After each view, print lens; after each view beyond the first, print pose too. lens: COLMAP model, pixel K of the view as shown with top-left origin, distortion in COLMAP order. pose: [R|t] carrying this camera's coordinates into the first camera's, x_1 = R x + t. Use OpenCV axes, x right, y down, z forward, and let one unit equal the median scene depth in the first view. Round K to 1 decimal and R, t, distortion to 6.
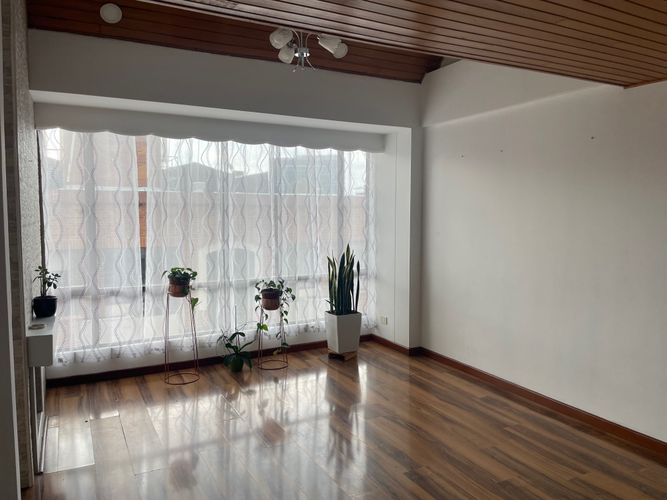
lens RADIAL K [[505.9, 0, 337.7], [0, 505.9, 251.4], [0, 0, 1]] dist [0.089792, -0.114750]
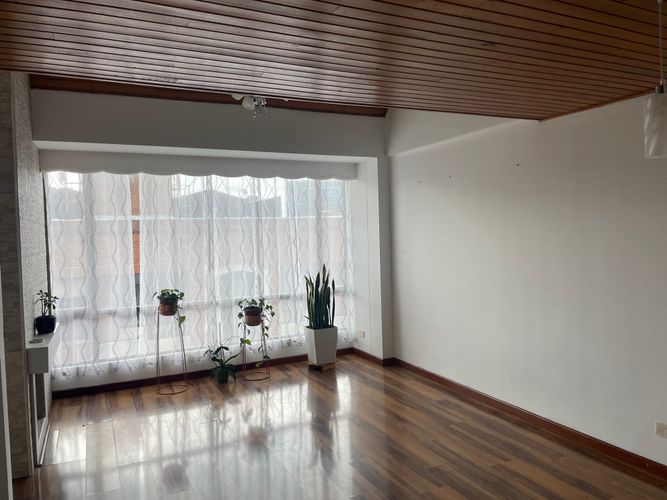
lens RADIAL K [[505.9, 0, 332.8], [0, 505.9, 251.8], [0, 0, 1]] dist [0.089792, -0.114750]
pose [[0.998664, -0.028022, -0.043414, 0.097690], [0.026217, 0.998790, -0.041598, 0.005551], [0.044527, 0.040404, 0.998191, -0.101575]]
